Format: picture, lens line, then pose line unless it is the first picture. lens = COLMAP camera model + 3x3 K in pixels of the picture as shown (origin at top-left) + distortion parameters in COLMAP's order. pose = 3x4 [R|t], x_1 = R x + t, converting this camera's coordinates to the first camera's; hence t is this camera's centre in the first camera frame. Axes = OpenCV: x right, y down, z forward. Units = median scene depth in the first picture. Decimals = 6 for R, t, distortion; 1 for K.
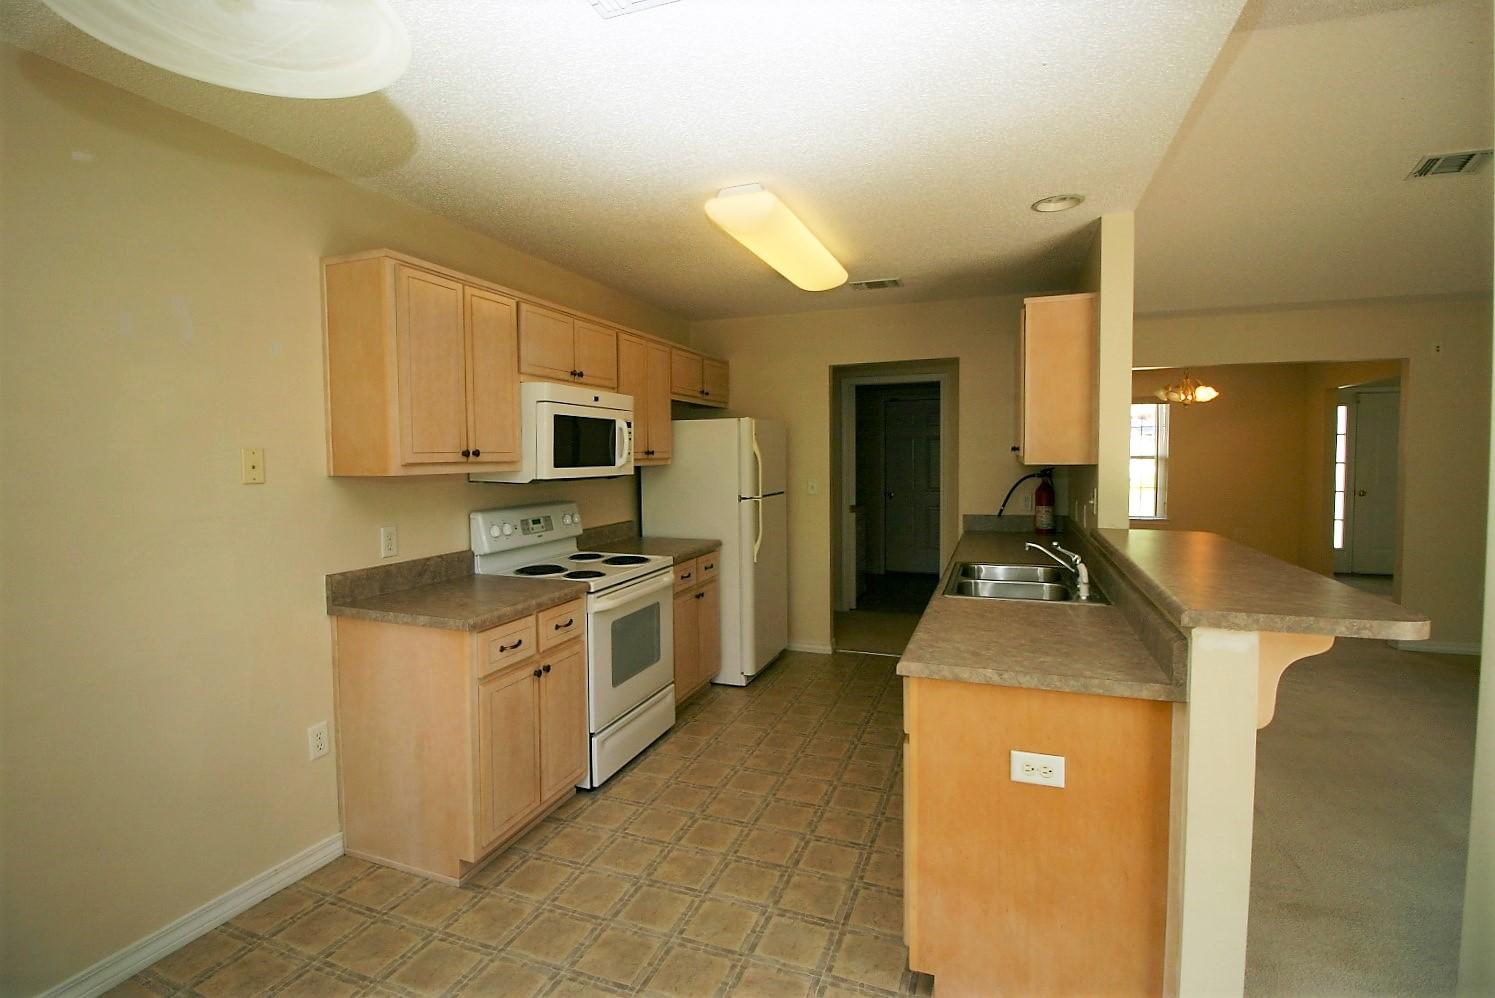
lens RADIAL K [[693.4, 0, 752.8], [0, 693.4, 497.7], [0, 0, 1]] dist [-0.004514, -0.001775]
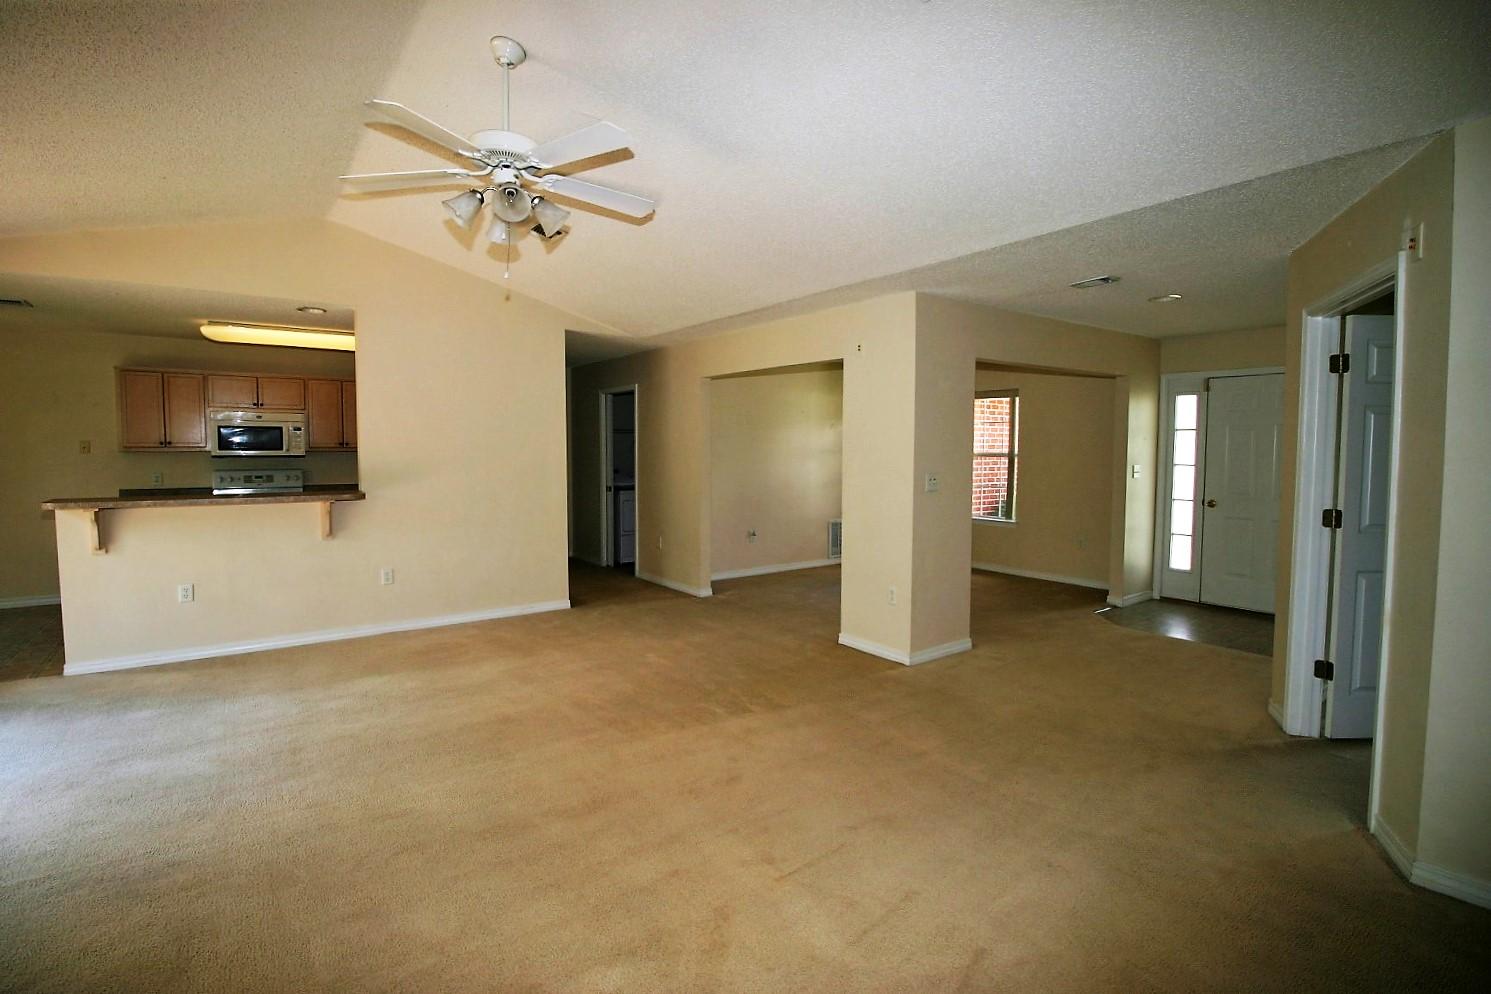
lens RADIAL K [[691.5, 0, 747.3], [0, 691.5, 484.9], [0, 0, 1]] dist [-0.004514, -0.001775]
pose [[0.831509, 0.038879, -0.554149, 2.093199], [-0.045590, 0.998959, 0.001678, -0.012376], [0.553638, 0.023869, 0.832416, 0.111790]]
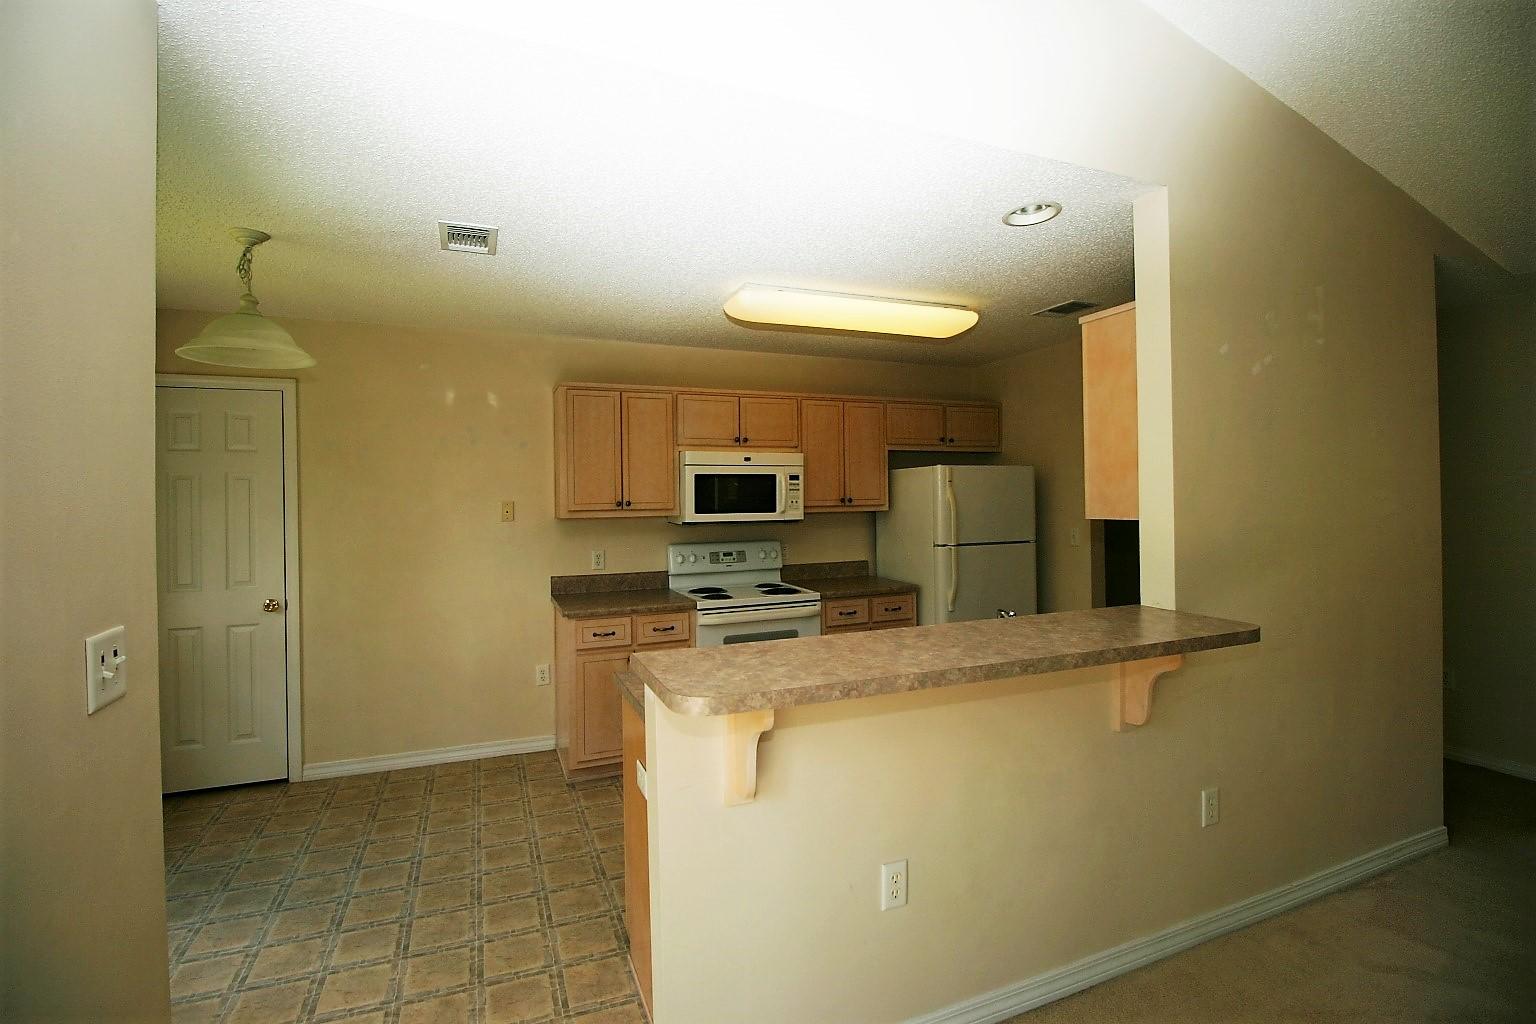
lens RADIAL K [[712.4, 0, 778.0], [0, 712.4, 505.0], [0, 0, 1]] dist [-0.004514, -0.001775]
pose [[0.685393, 0.008095, -0.728128, 0.751535], [-0.039226, 0.998897, -0.025819, -0.028296], [0.727116, 0.046258, 0.684955, 0.158388]]
